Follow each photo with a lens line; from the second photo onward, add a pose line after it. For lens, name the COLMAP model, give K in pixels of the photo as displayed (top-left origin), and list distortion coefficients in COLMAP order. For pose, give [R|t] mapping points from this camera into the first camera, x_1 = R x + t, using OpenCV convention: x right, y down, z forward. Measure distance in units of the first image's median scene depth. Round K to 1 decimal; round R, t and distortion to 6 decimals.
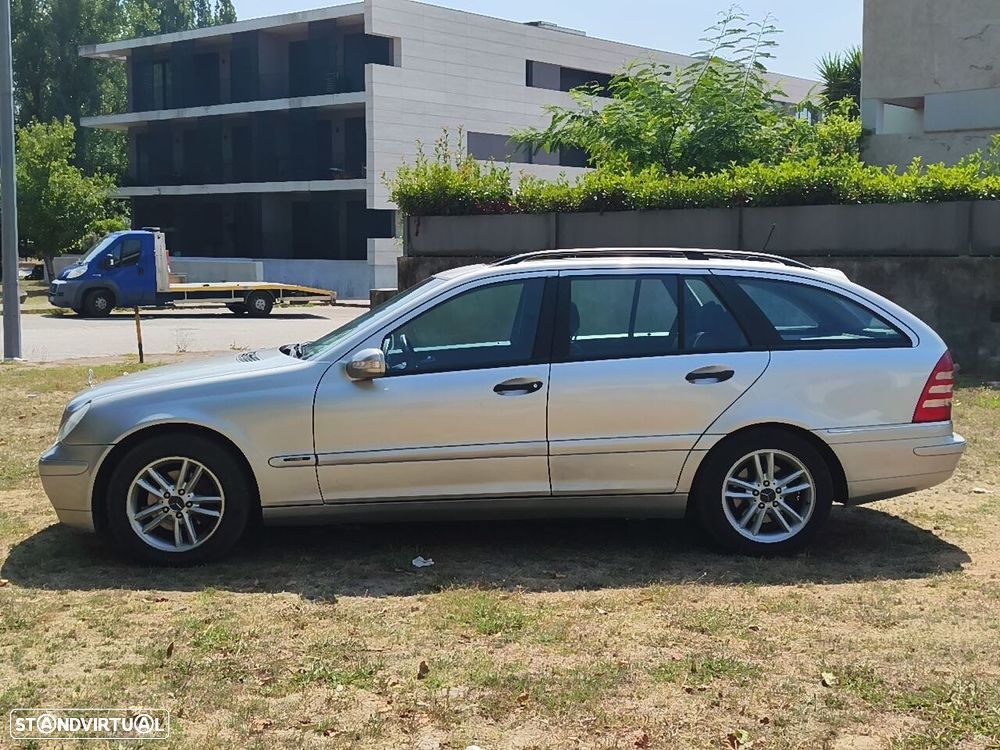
lens RADIAL K [[1334.4, 0, 495.9], [0, 1334.4, 341.1], [0, 0, 1]] dist [0.179501, -0.567636]
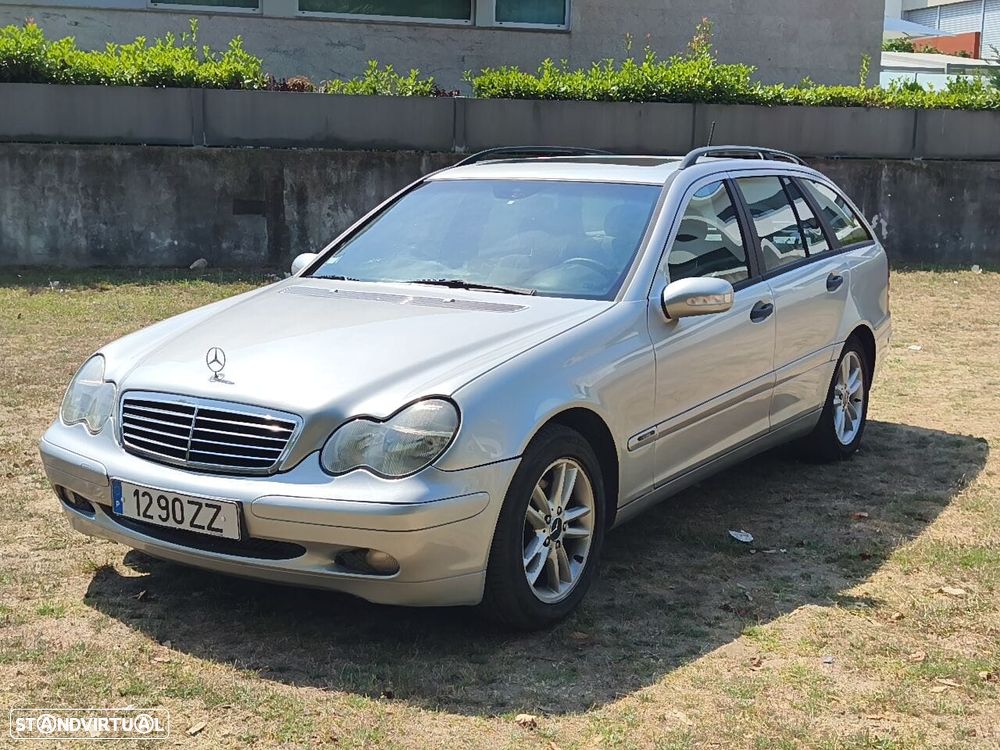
lens RADIAL K [[1334.4, 0, 495.9], [0, 1334.4, 341.1], [0, 0, 1]] dist [0.179501, -0.567636]
pose [[0.588474, -0.104677, 0.801711, -0.727739], [0.036960, 0.994030, 0.102658, -0.036421], [-0.807671, -0.030780, 0.588830, 0.607454]]
